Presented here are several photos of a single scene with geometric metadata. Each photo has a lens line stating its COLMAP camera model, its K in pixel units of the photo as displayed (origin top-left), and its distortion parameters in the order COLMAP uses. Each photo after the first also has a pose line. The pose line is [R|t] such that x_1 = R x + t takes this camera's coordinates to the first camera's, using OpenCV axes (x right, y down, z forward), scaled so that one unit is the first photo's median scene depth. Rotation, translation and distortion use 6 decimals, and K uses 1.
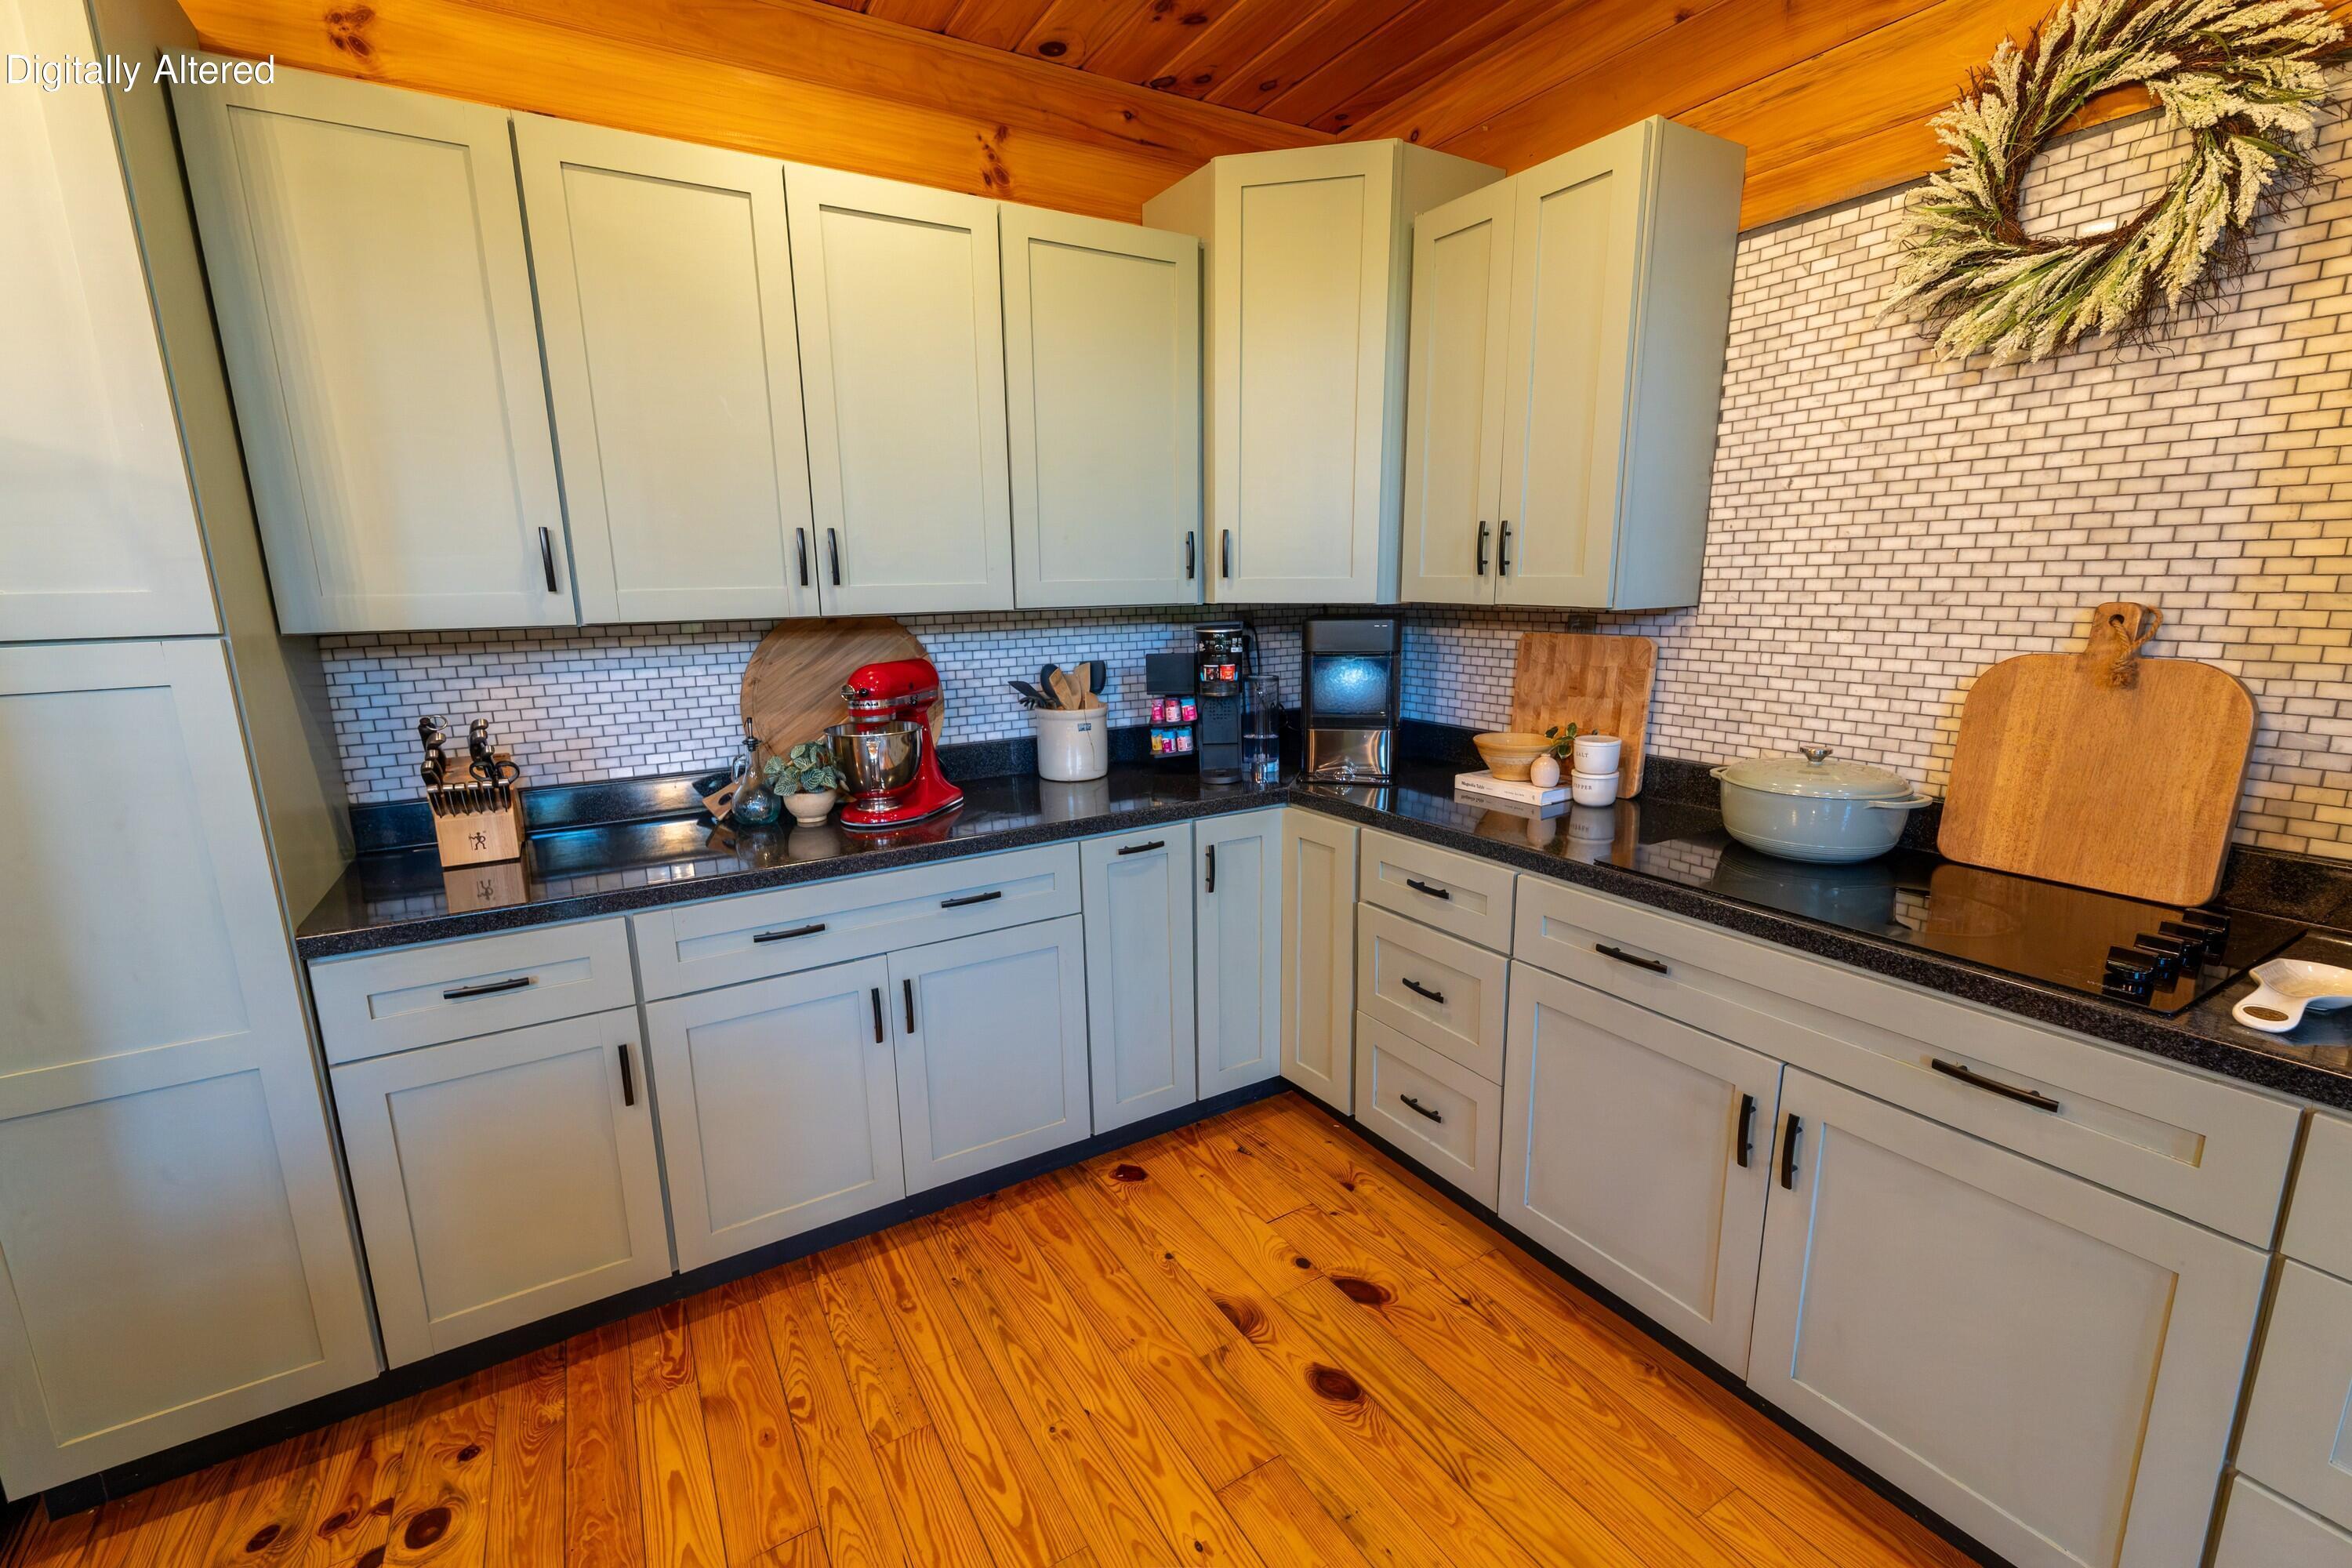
lens RADIAL K [[996.0, 0, 1171.5], [0, 996.0, 781.4], [0, 0, 1]] dist [0.008439, -0.001220]
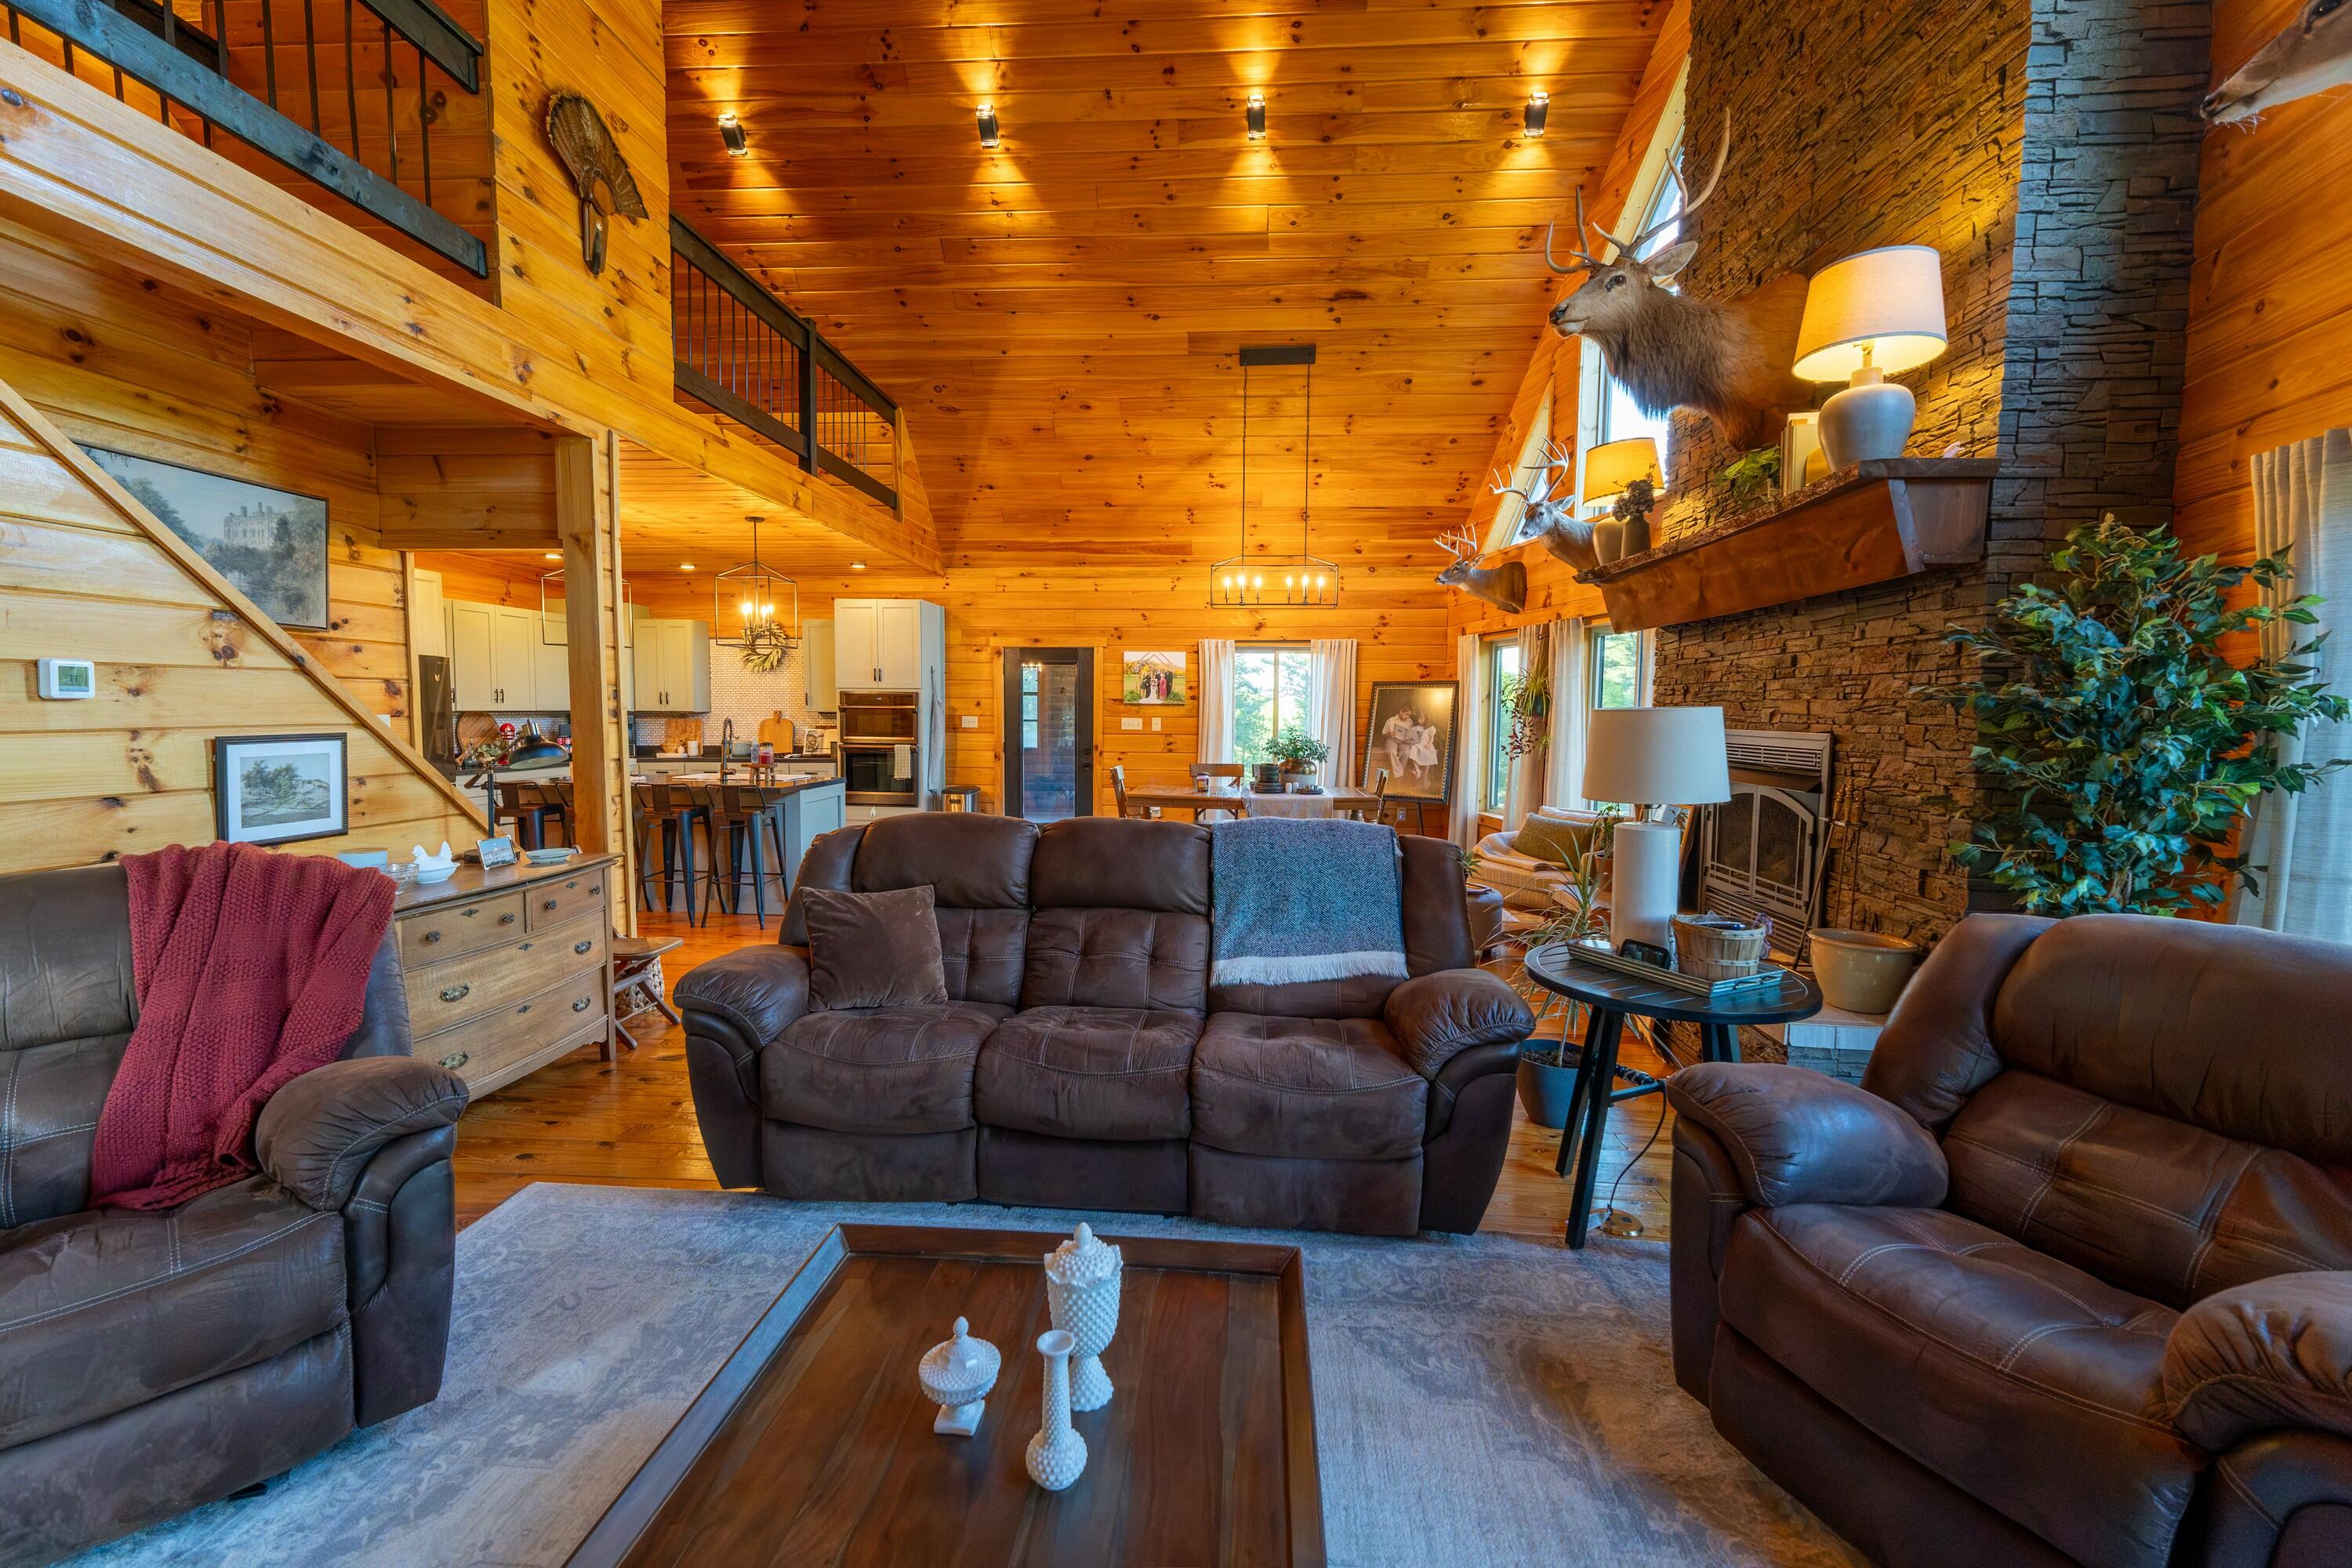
lens RADIAL K [[996.0, 0, 1165.7], [0, 996.0, 786.8], [0, 0, 1]] dist [0.008439, -0.001220]
pose [[0.580397, -0.044815, 0.813100, -2.060560], [0.154863, 0.986337, -0.056179, 0.767404], [-0.799473, 0.158525, 0.579407, -3.371046]]
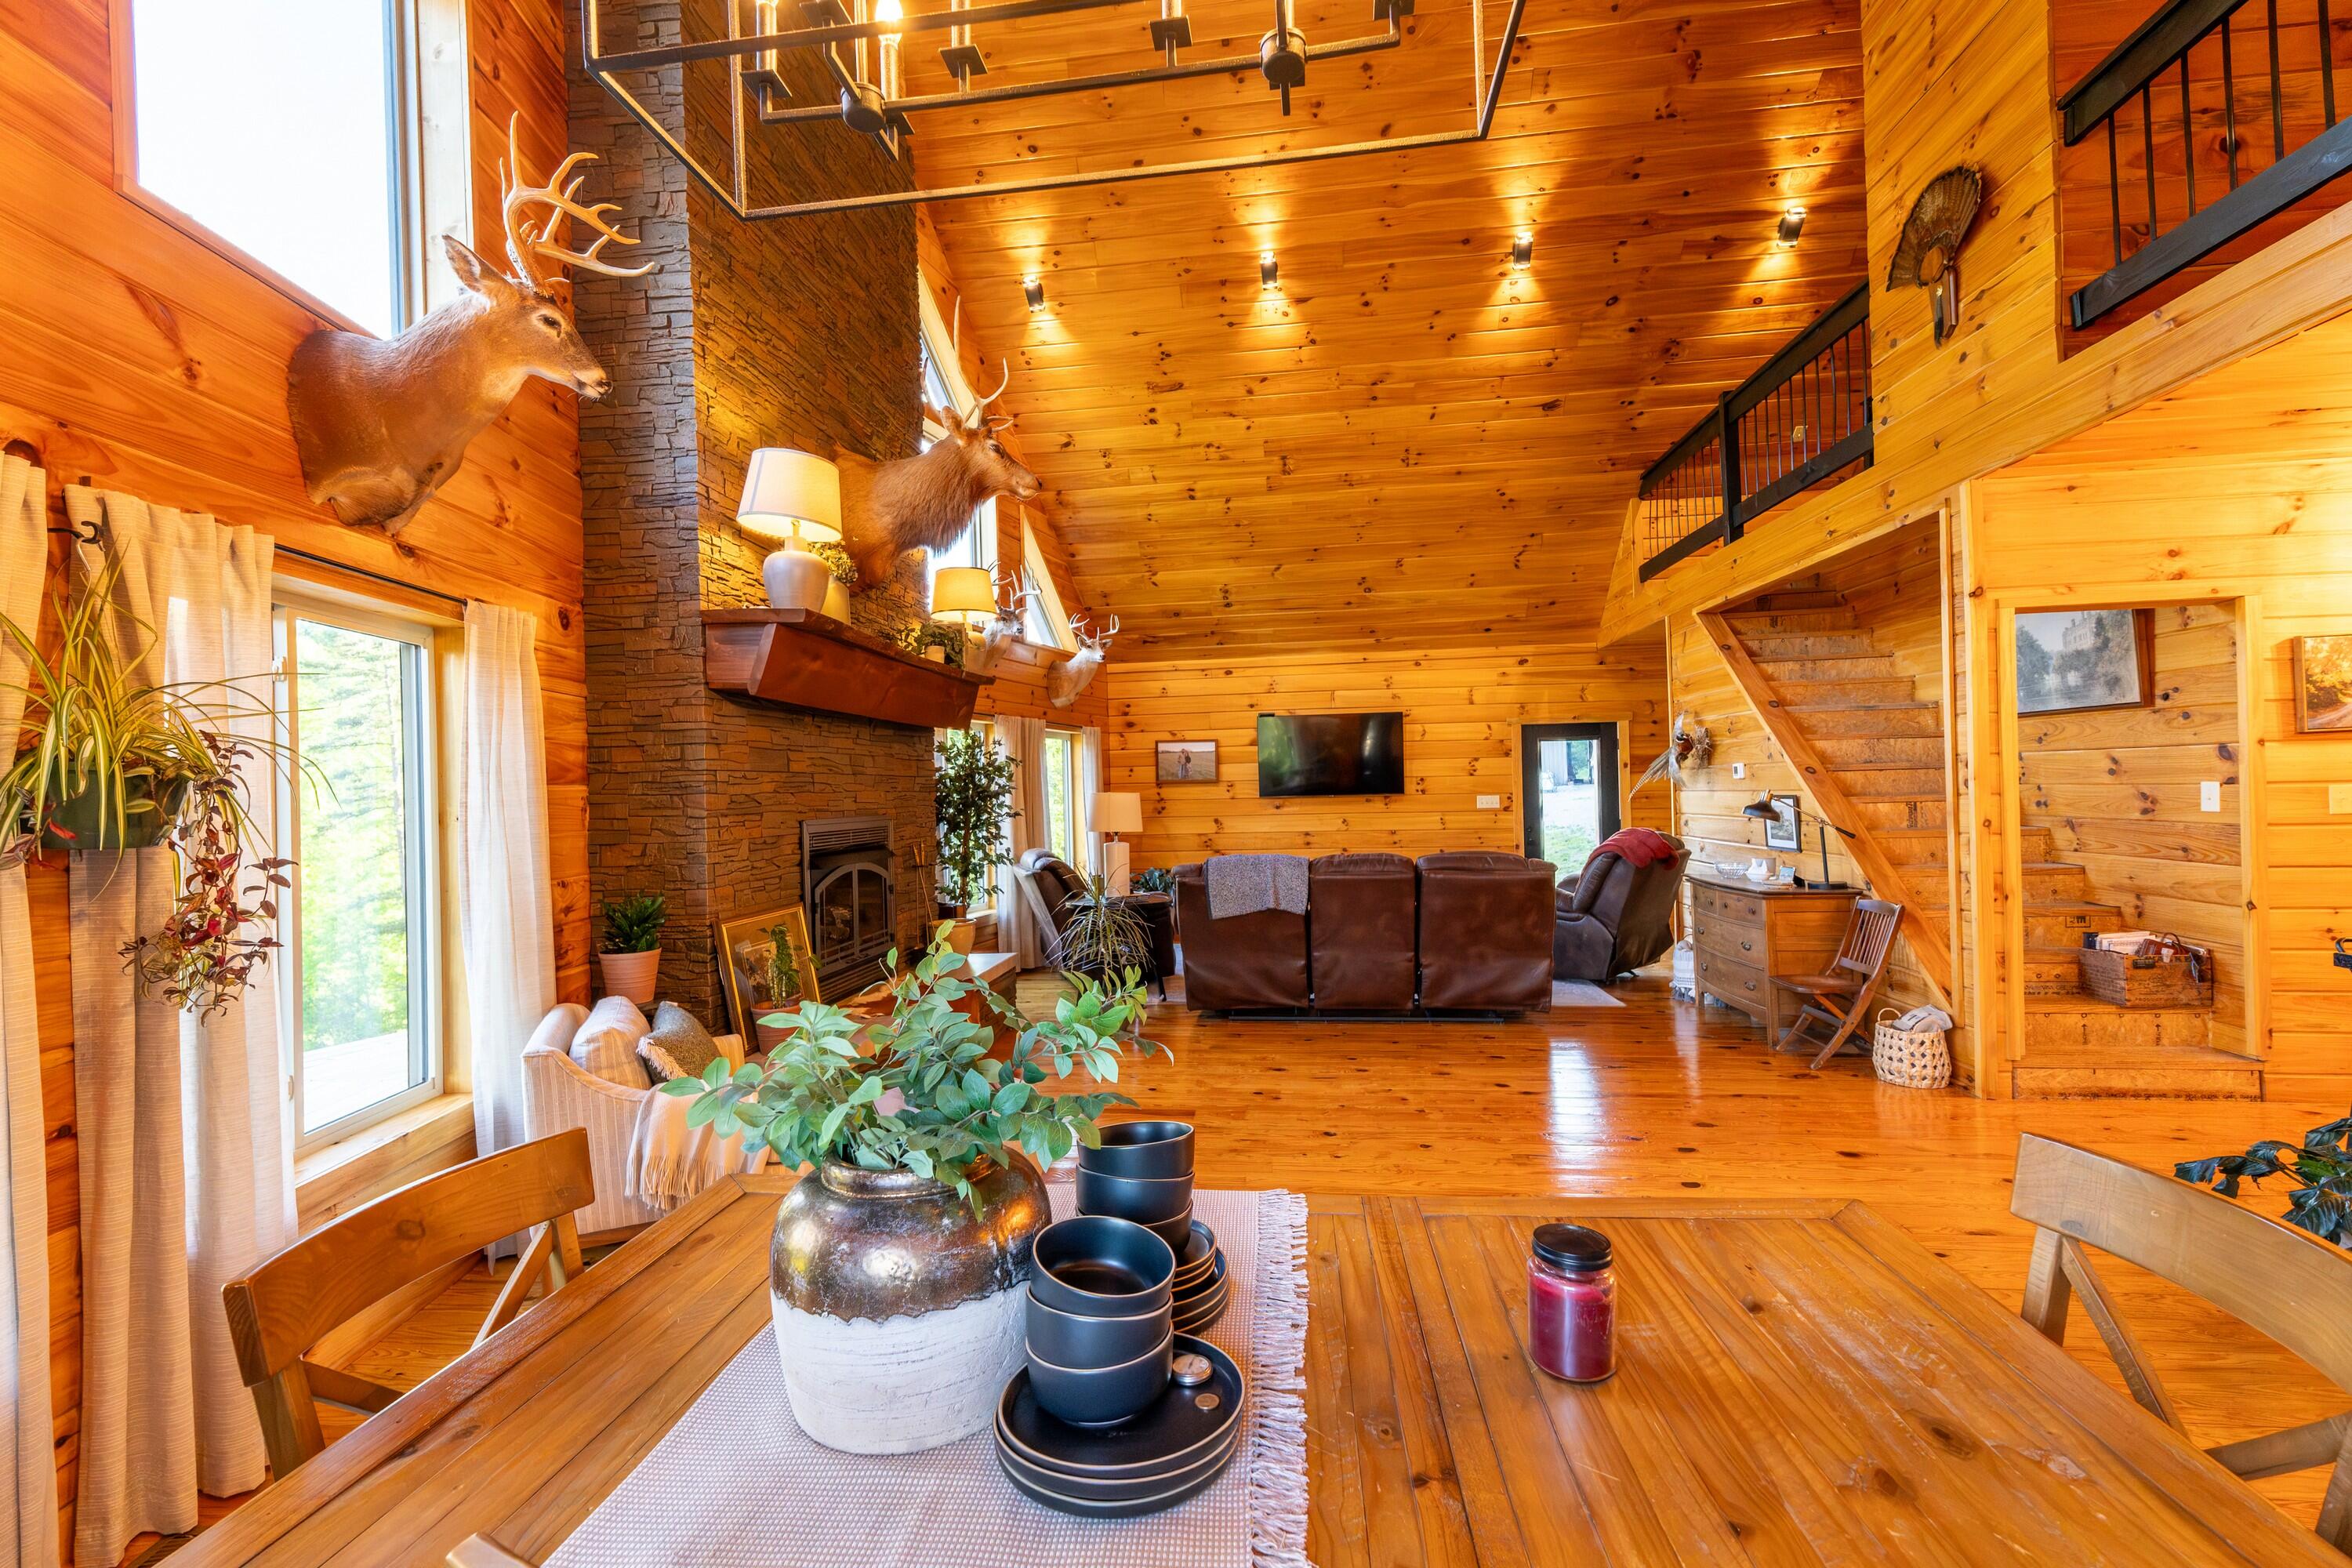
lens RADIAL K [[996.0, 0, 1175.0], [0, 996.0, 783.6], [0, 0, 1]] dist [0.008439, -0.001220]
pose [[-0.608824, 0.025718, -0.792888, 1.644071], [-0.132216, 0.982206, 0.133382, 0.232130], [0.782210, 0.186039, -0.594590, -1.194711]]
